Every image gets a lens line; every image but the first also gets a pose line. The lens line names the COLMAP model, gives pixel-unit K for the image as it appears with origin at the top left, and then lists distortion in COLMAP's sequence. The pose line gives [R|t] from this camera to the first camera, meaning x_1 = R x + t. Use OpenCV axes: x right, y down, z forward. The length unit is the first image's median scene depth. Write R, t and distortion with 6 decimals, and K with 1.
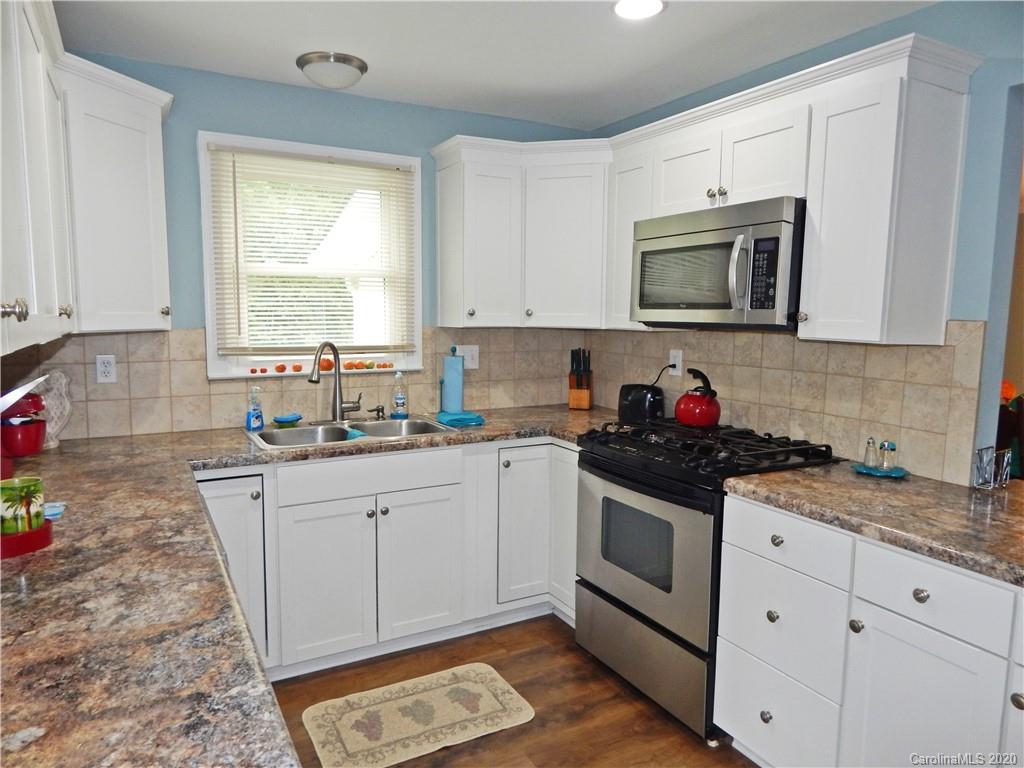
lens RADIAL K [[687.3, 0, 512.0], [0, 687.3, 384.0], [0, 0, 1]] dist [0.009456, -0.000537]
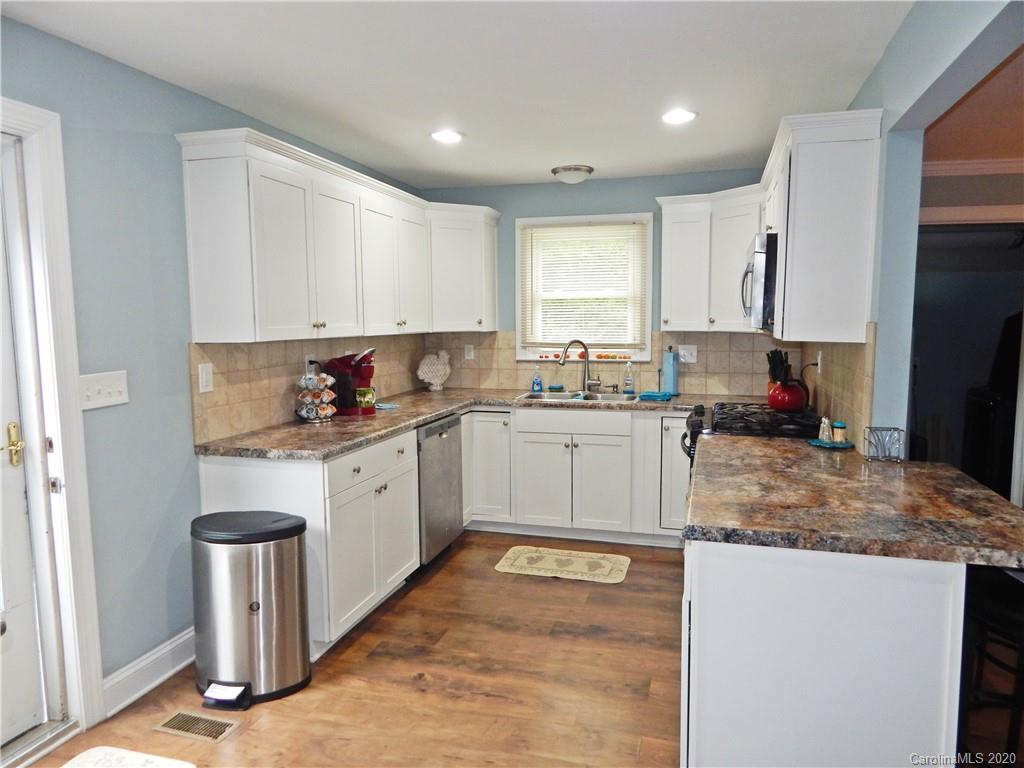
lens RADIAL K [[680.3, 0, 527.9], [0, 680.3, 386.8], [0, 0, 1]] dist [0.078919, 0.000416]
pose [[0.724433, 0.063878, -0.686379, 0.760306], [-0.066650, 0.997523, 0.022491, 0.018847], [0.686115, 0.029454, 0.726896, -0.225041]]
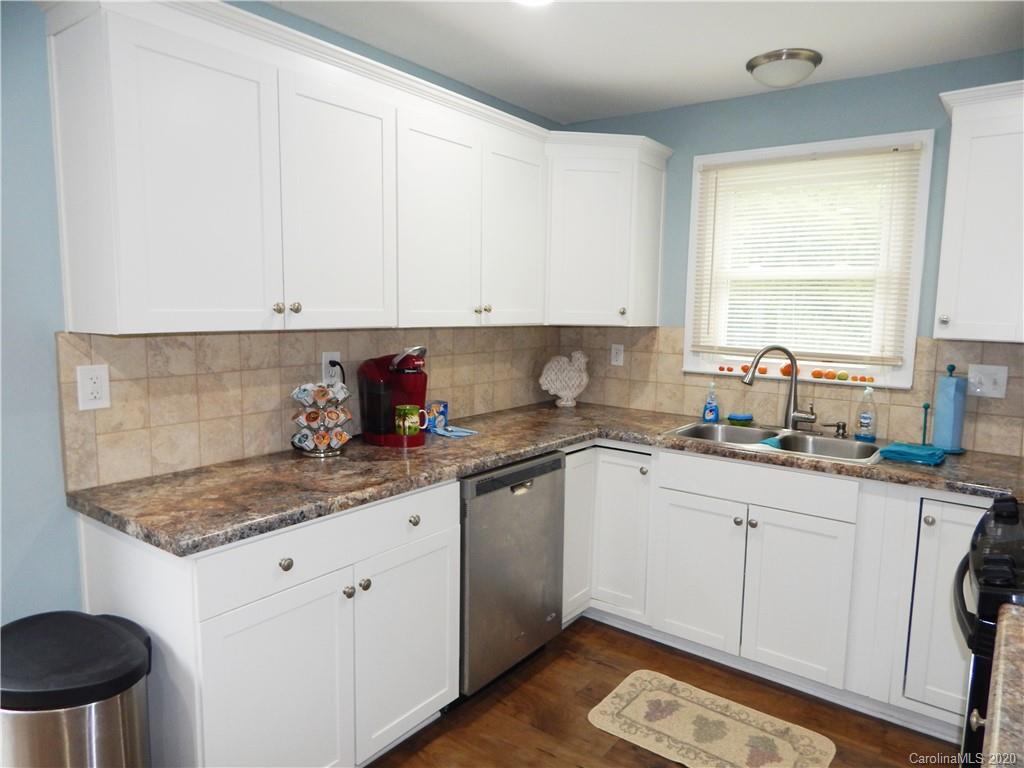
lens RADIAL K [[683.9, 0, 526.4], [0, 683.9, 382.7], [0, 0, 1]] dist [0.022965, -0.001113]
pose [[0.430610, 0.110847, -0.895706, 0.475640], [-0.117779, 0.990844, 0.065998, -0.033011], [0.894820, 0.077076, 0.439722, 0.260108]]
